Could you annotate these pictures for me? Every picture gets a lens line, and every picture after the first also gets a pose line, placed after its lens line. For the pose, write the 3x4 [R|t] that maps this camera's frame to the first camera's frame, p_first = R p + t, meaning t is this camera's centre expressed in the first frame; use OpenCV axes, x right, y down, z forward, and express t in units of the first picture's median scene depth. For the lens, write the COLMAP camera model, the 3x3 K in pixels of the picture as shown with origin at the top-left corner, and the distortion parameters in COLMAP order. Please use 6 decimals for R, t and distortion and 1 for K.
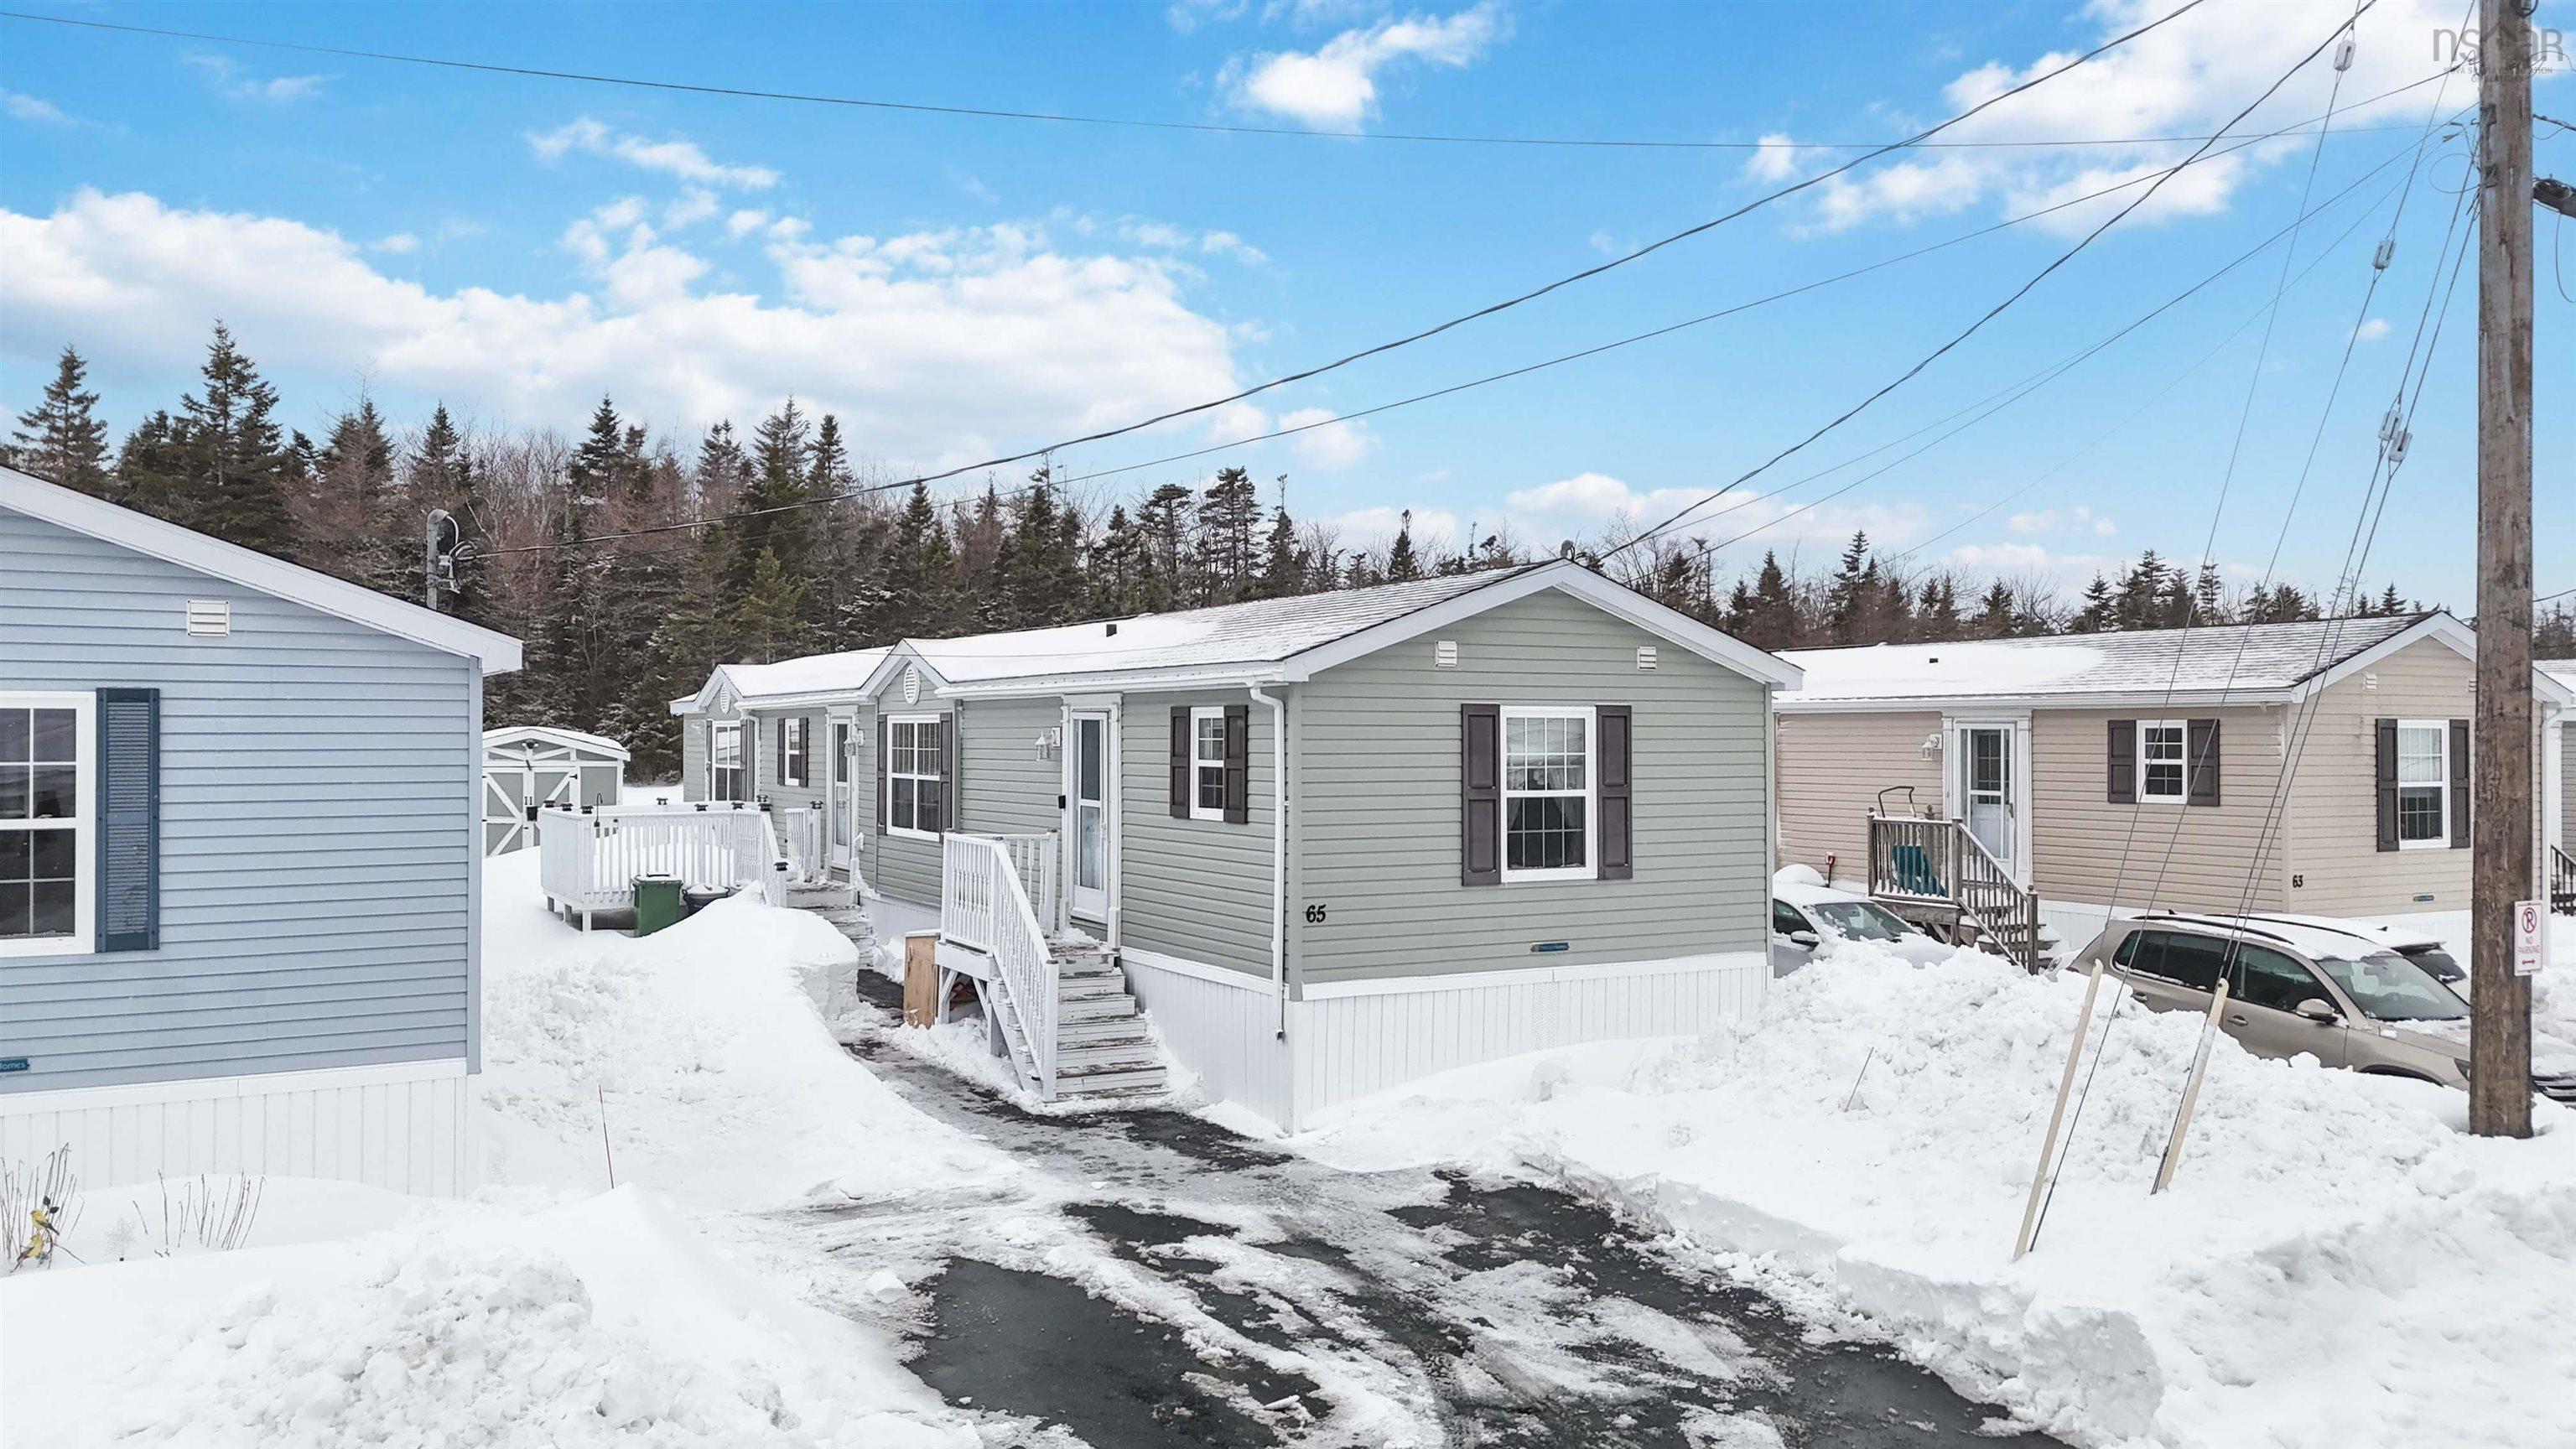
lens RADIAL K [[1961.3, 0, 1408.2], [0, 1961.3, 614.1], [0, 0, 1]] dist [0.016361, -0.005992]
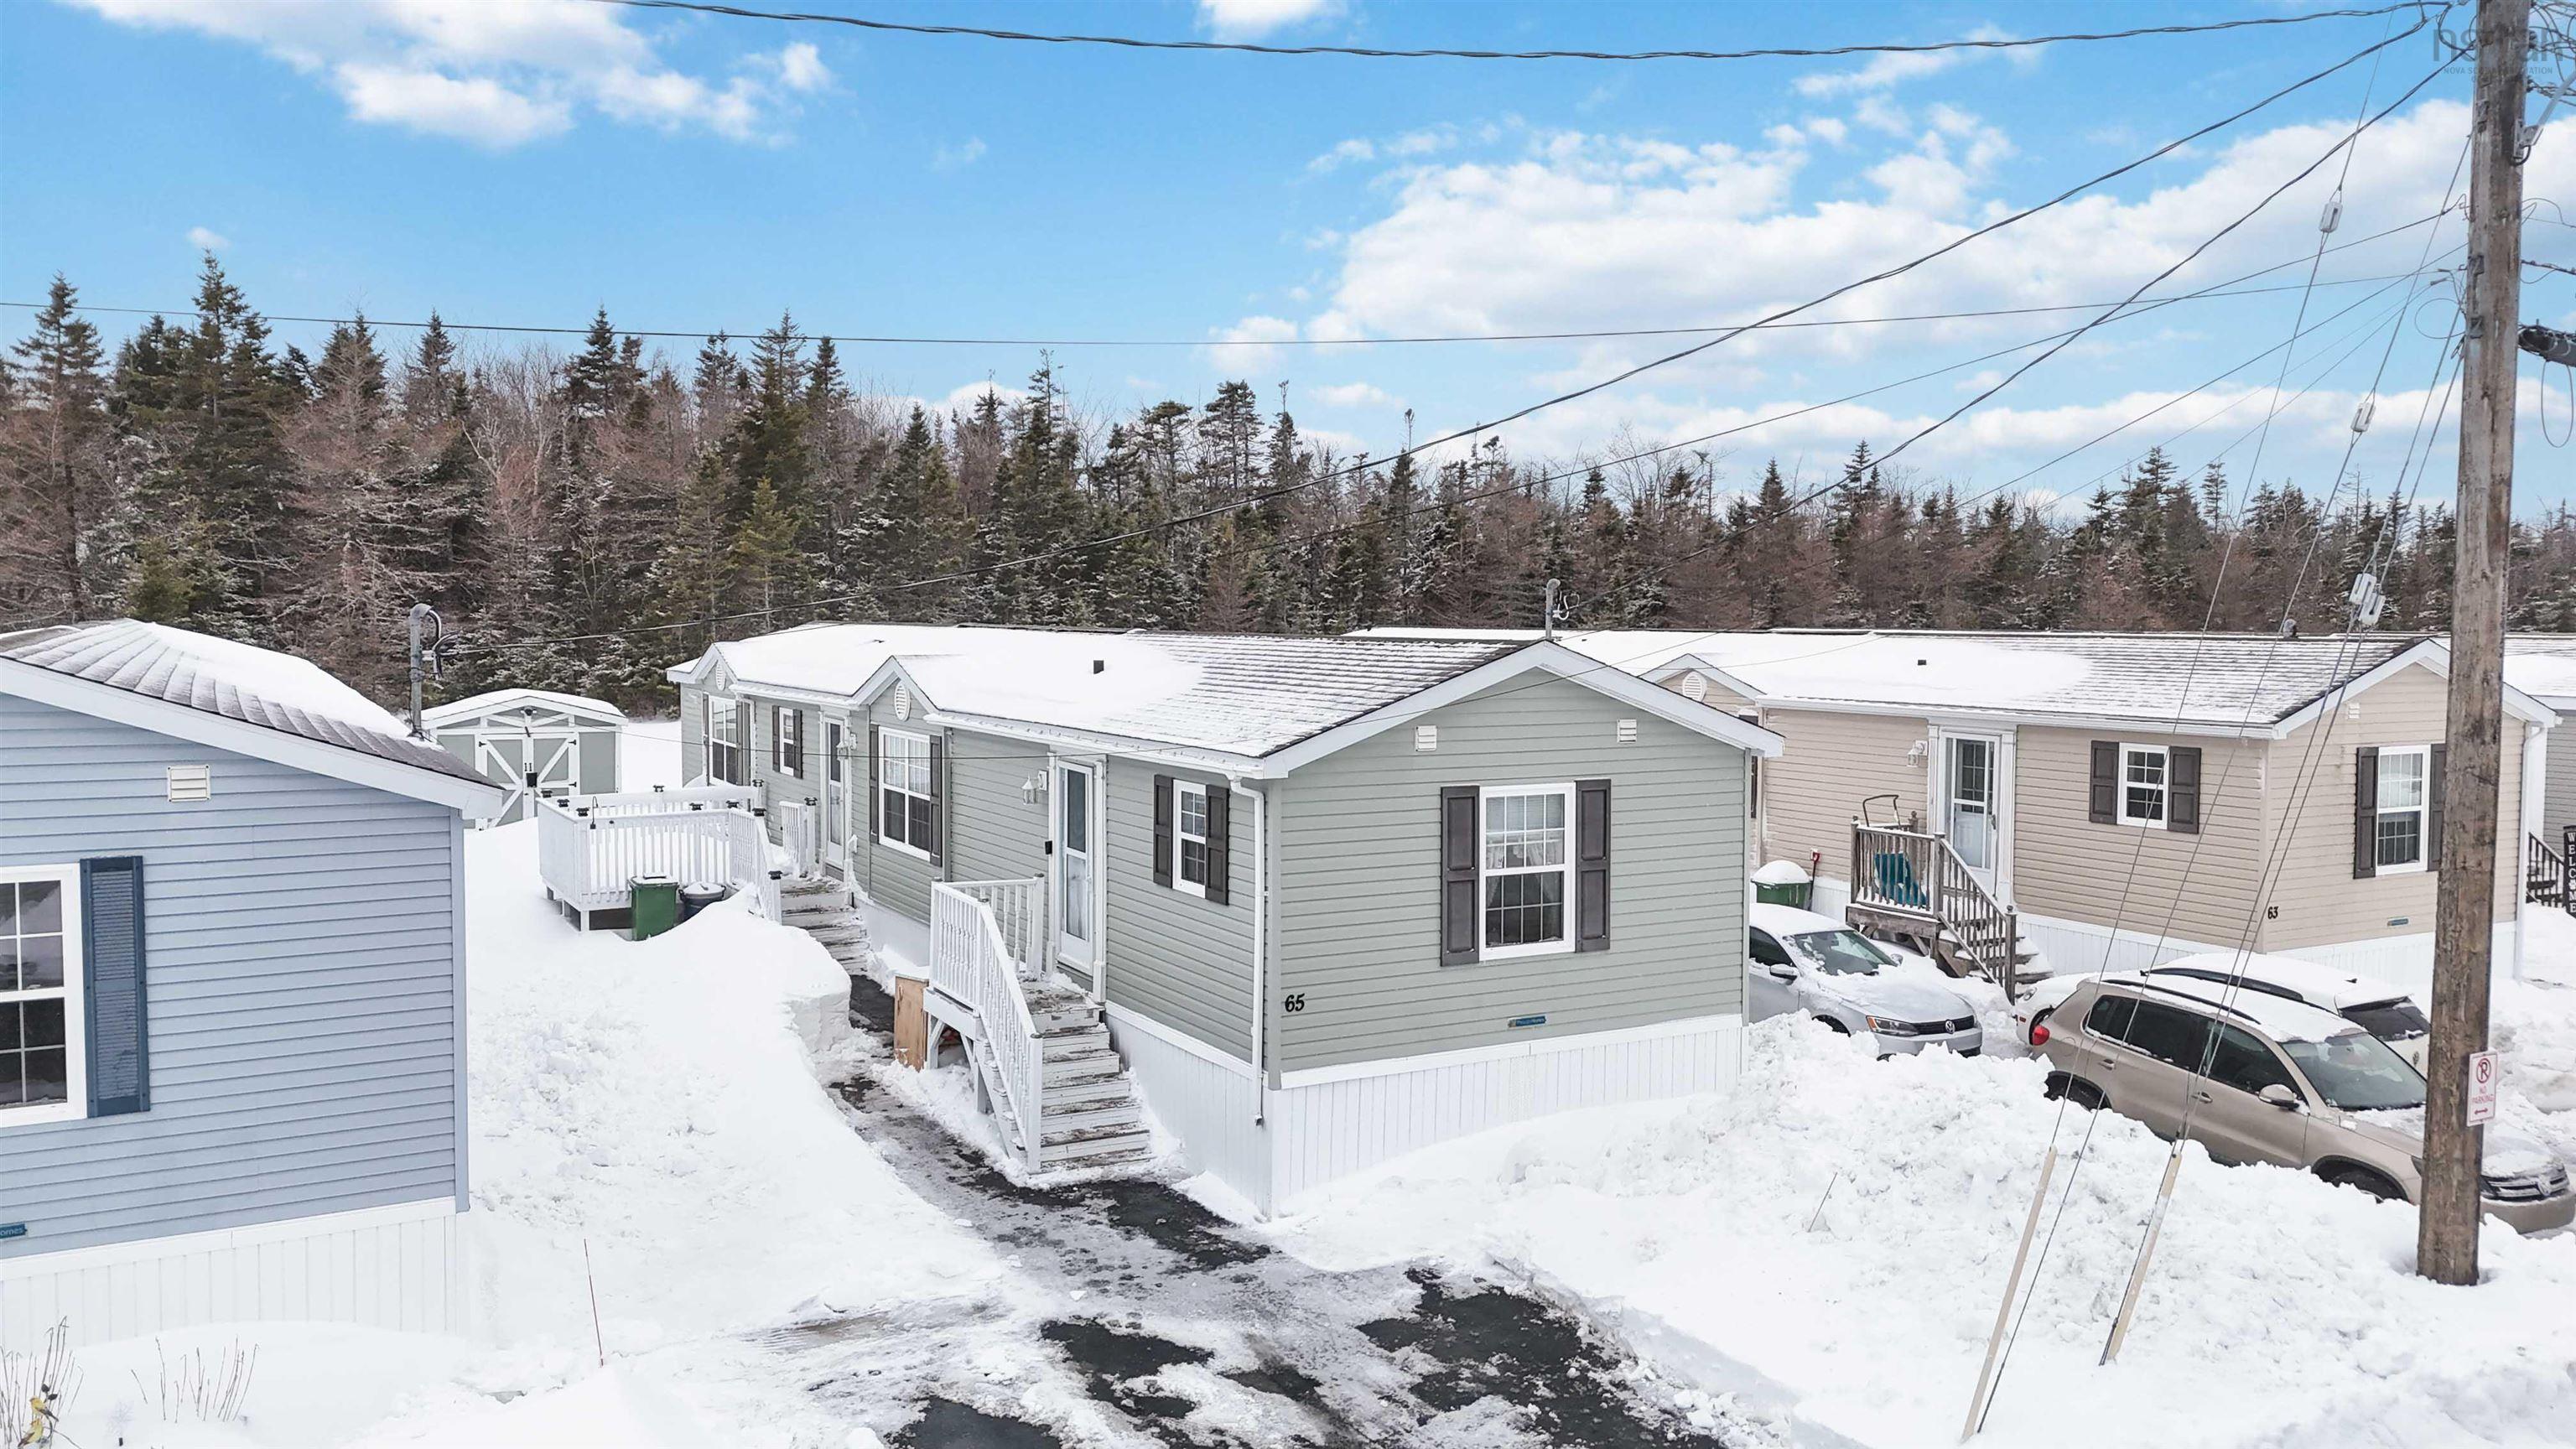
lens RADIAL K [[1961.3, 0, 1410.4], [0, 1961.3, 595.4], [0, 0, 1]] dist [0.016361, -0.005992]
pose [[0.999972, 0.007230, -0.001704, 0.012283], [-0.007109, 0.998014, 0.062584, -0.114466], [0.002154, -0.062570, 0.998038, 0.000543]]
